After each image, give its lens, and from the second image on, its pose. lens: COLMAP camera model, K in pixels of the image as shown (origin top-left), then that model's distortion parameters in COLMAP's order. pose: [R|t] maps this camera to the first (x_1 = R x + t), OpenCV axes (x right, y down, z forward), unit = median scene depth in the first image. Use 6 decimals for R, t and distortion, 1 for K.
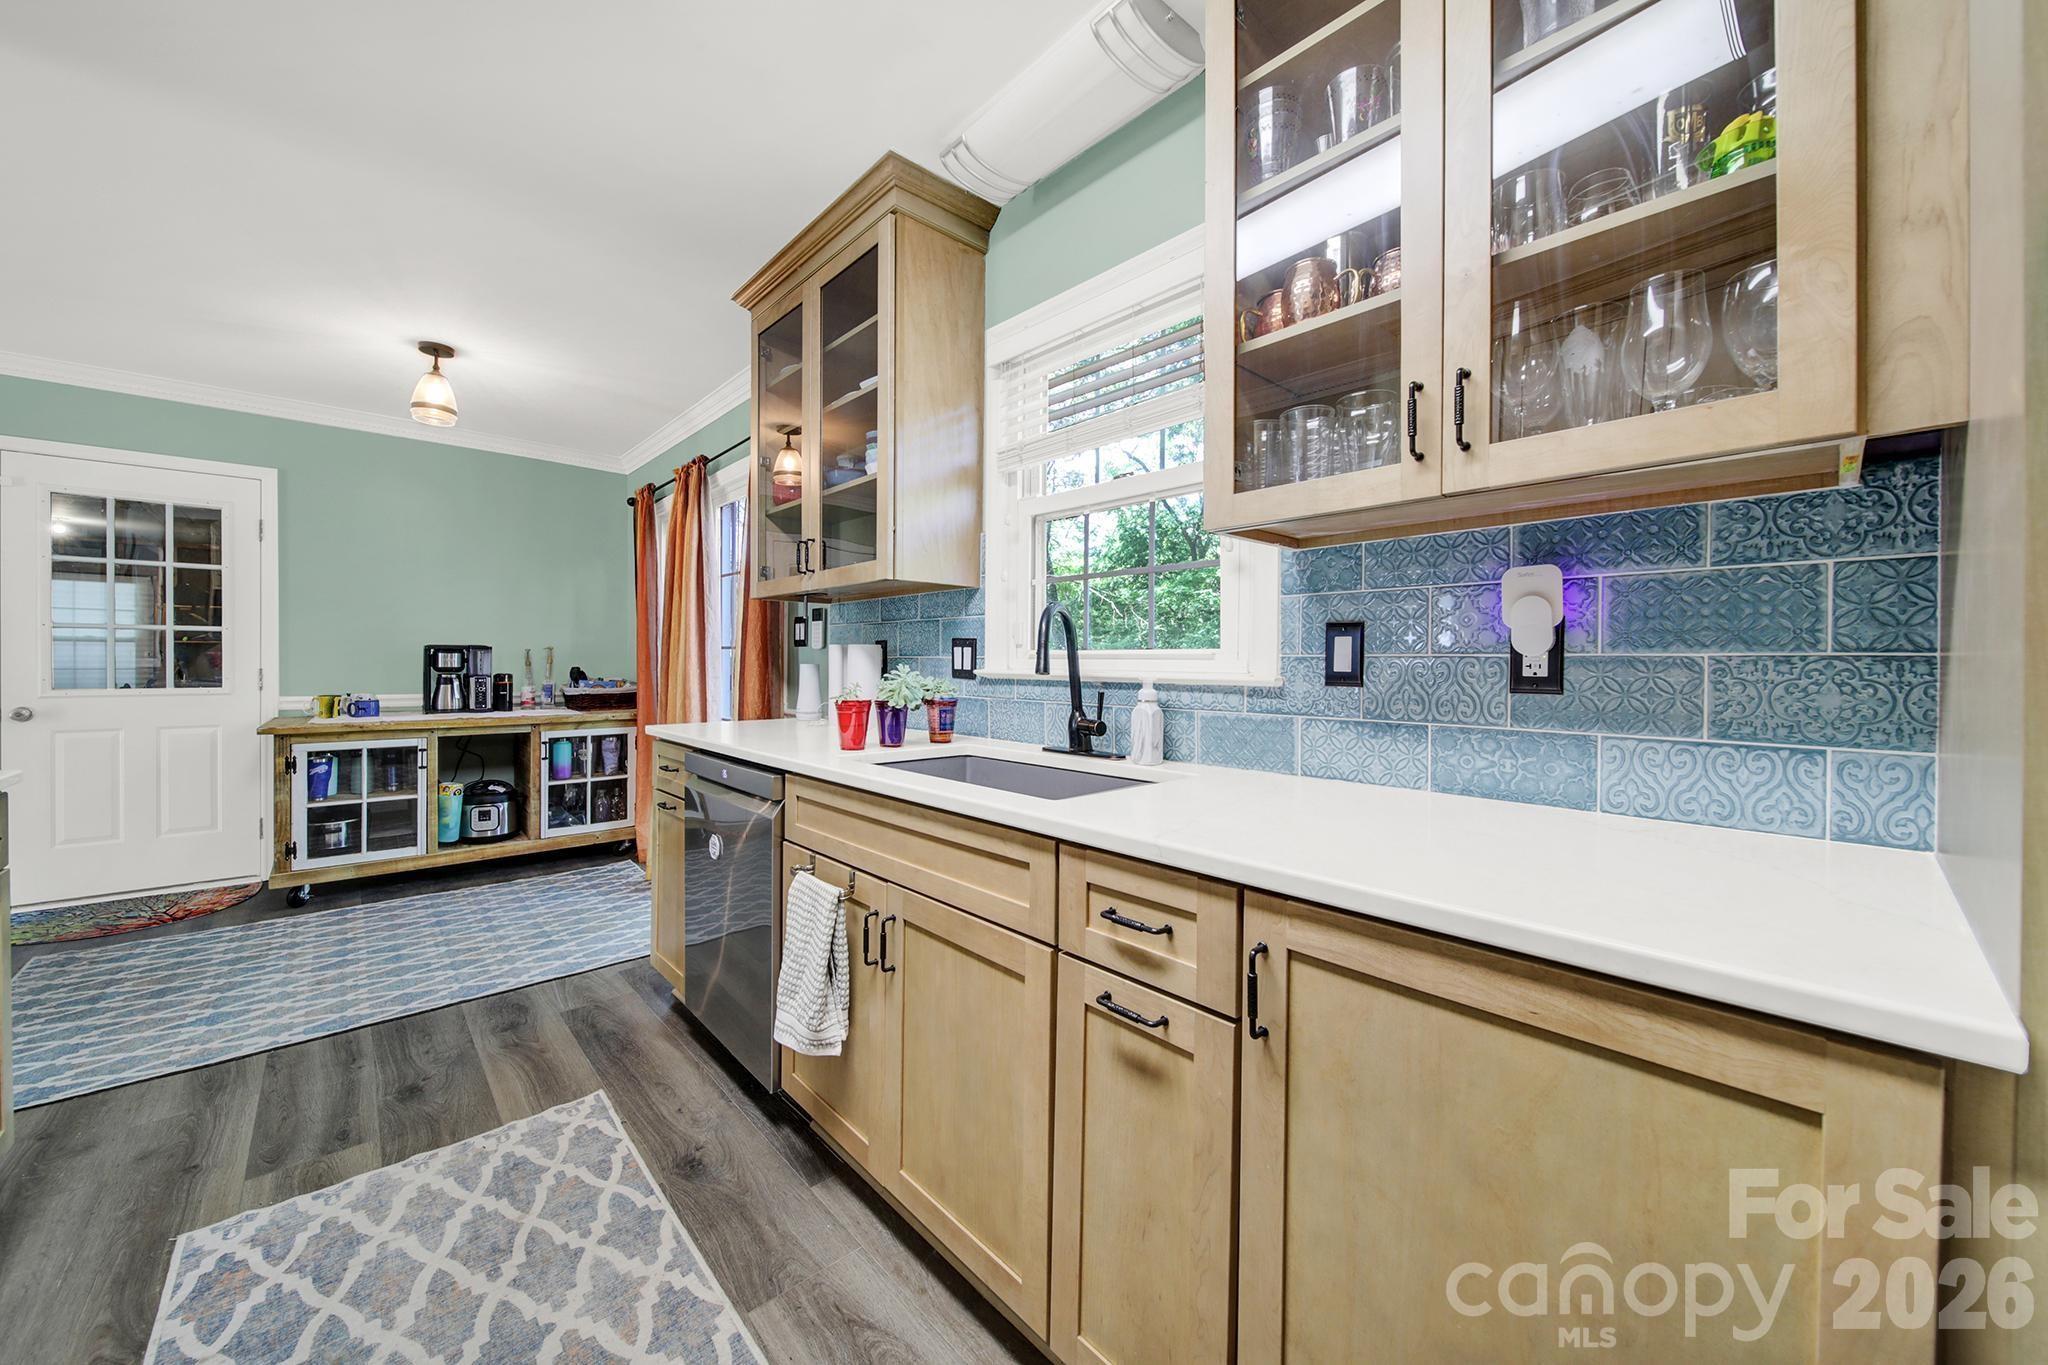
lens RADIAL K [[759.9, 0, 1029.2], [0, 759.9, 671.1], [0, 0, 1]] dist [-0.010790, -0.000156]
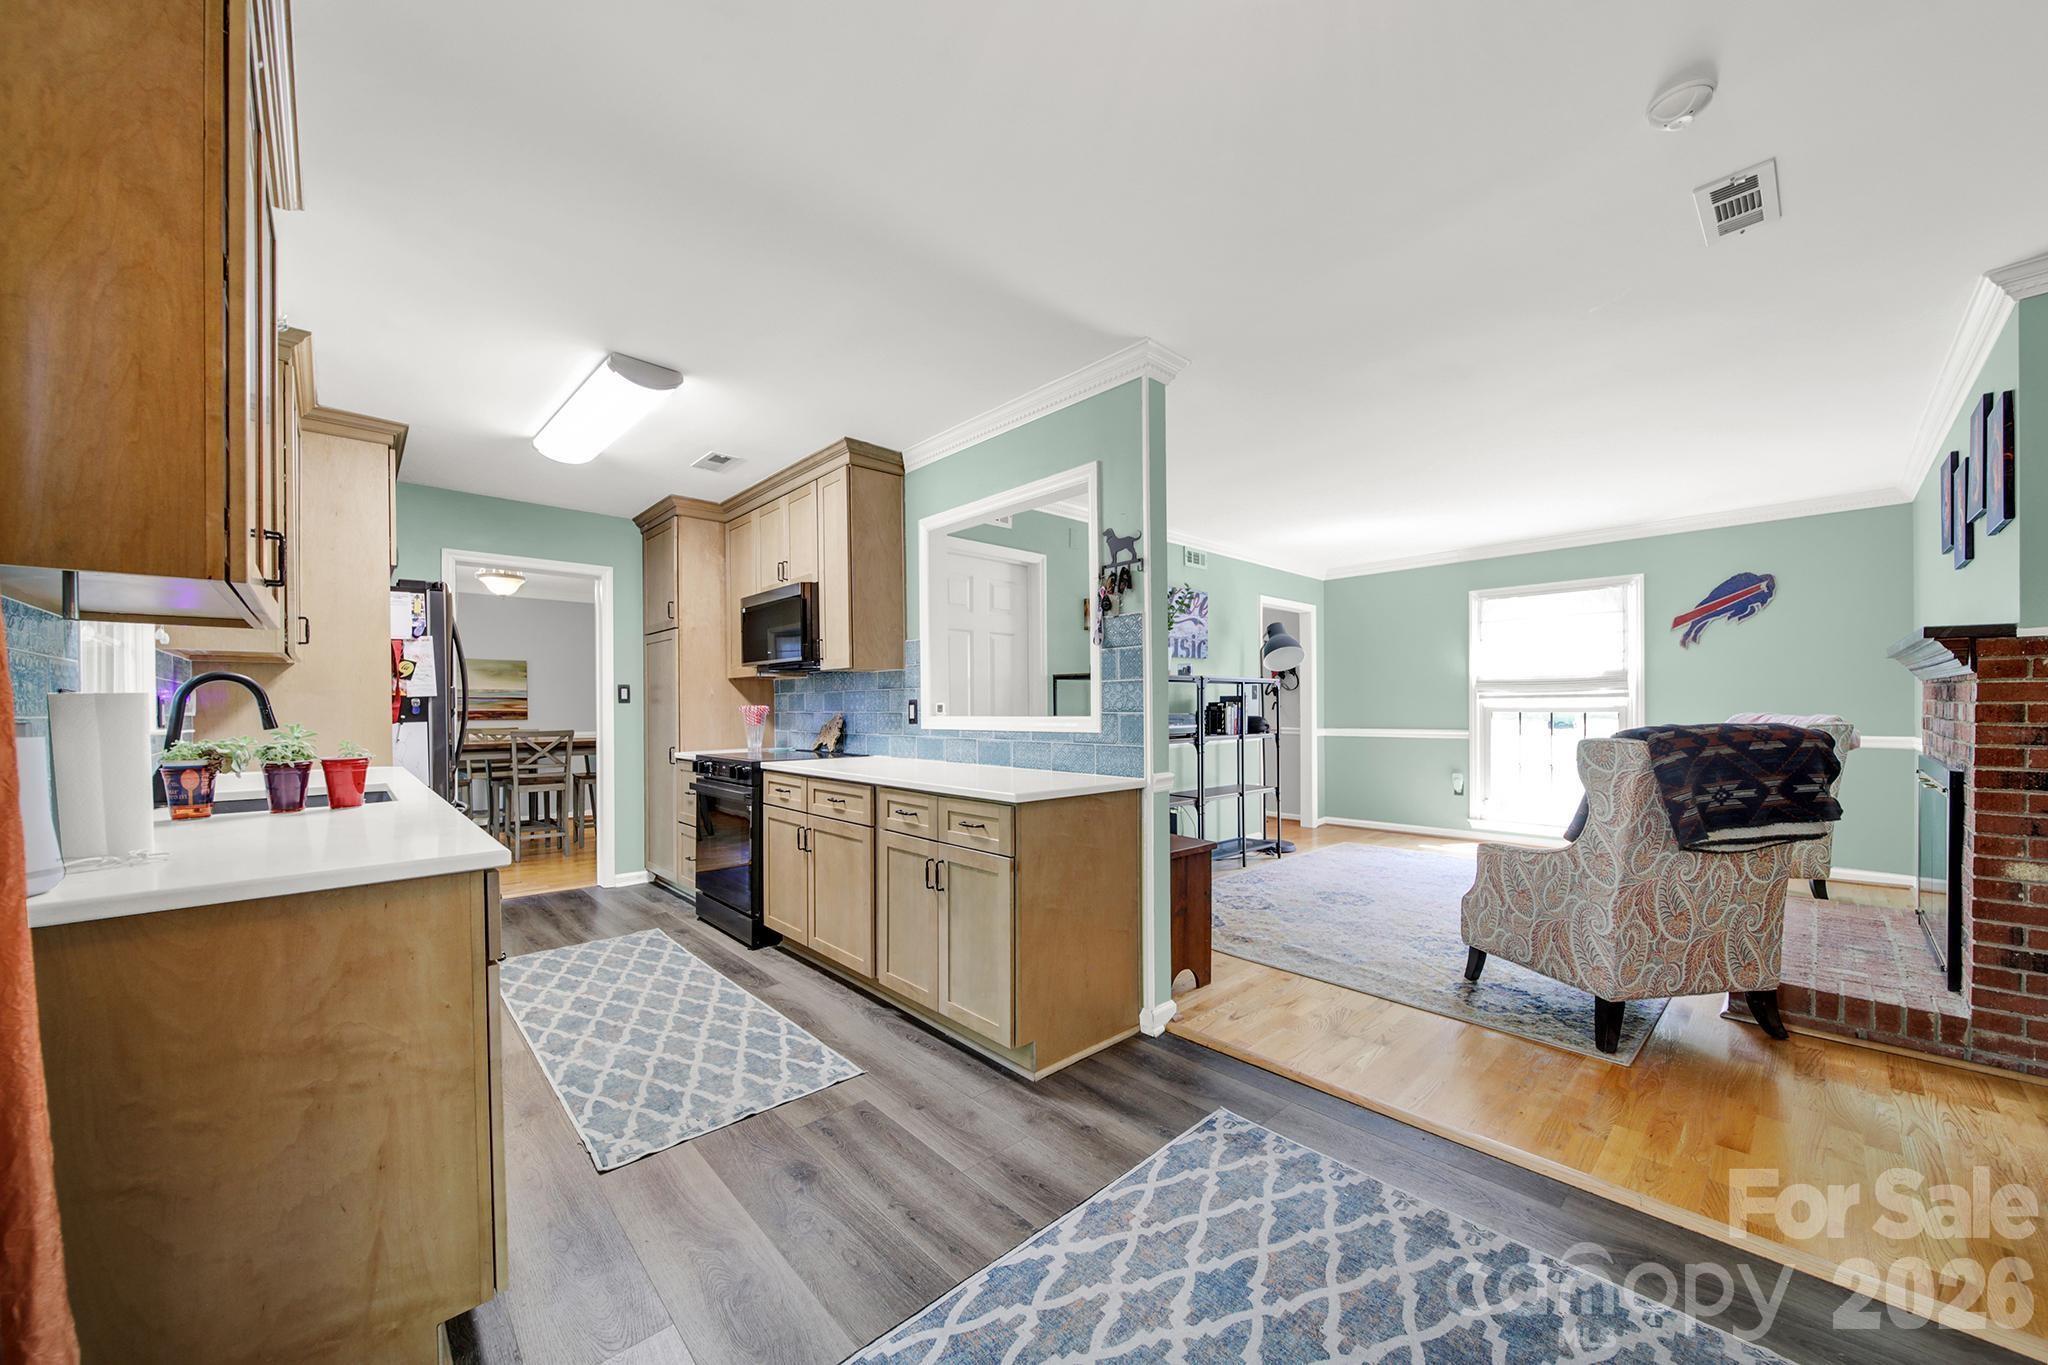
lens RADIAL K [[728.1, 0, 1023.6], [0, 728.1, 692.8], [0, 0, 1]] dist [-0.000684, -0.000161]
pose [[-0.999879, -0.002682, -0.015345, -1.129673], [-0.002489, 0.999917, -0.012613, -0.040607], [0.015377, -0.012573, -0.999803, 2.013386]]
